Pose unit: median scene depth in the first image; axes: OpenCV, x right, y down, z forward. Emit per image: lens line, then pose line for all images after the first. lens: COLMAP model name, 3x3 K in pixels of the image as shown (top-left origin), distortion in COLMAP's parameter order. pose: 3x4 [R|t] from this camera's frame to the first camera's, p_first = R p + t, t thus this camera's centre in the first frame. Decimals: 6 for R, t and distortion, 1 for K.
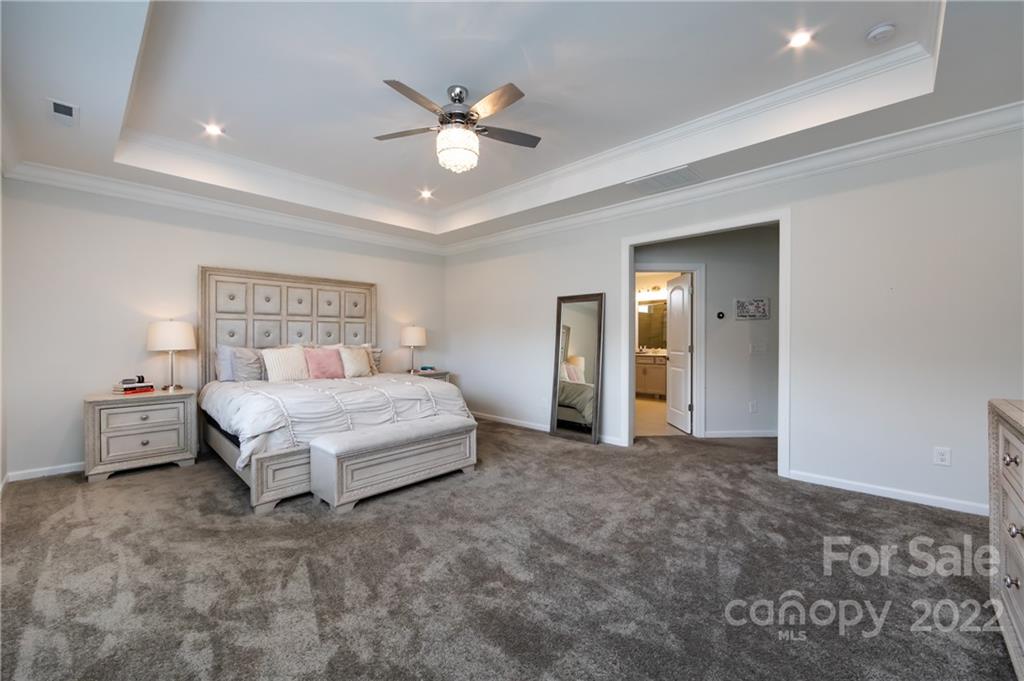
lens RADIAL K [[409.4, 0, 513.3], [0, 409.4, 327.1], [0, 0, 1]] dist [0.000965, -0.000084]
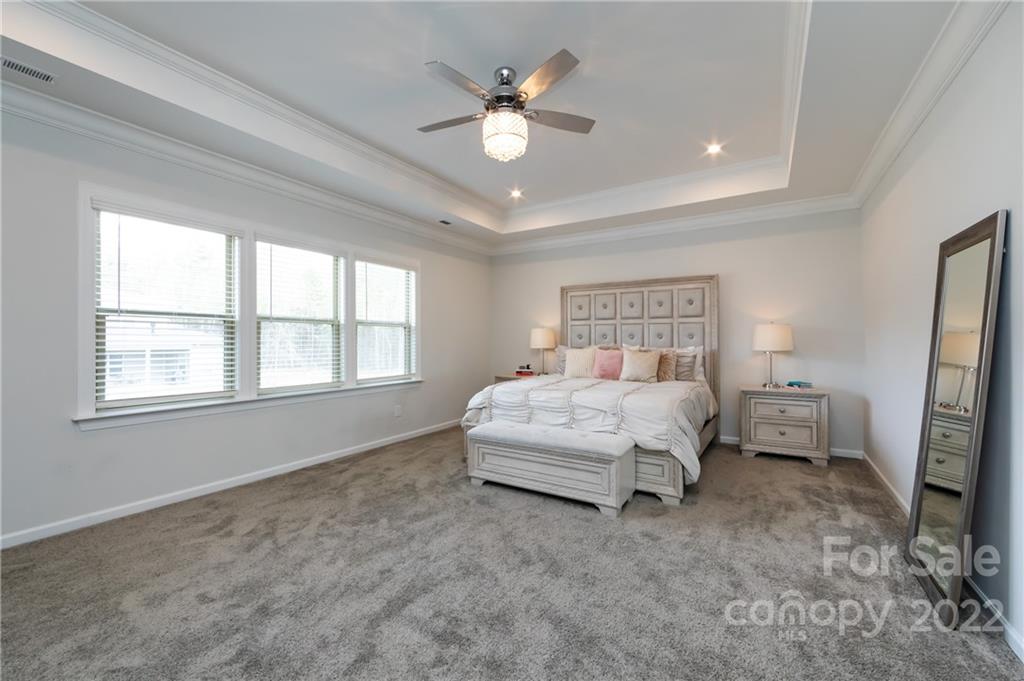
lens RADIAL K [[409.4, 0, 513.3], [0, 409.4, 327.1], [0, 0, 1]] dist [0.000965, -0.000084]
pose [[0.193710, -0.030568, -0.980583, 0.503365], [0.026896, 0.999304, -0.025838, 0.013918], [0.980690, -0.021368, 0.194397, 0.551462]]
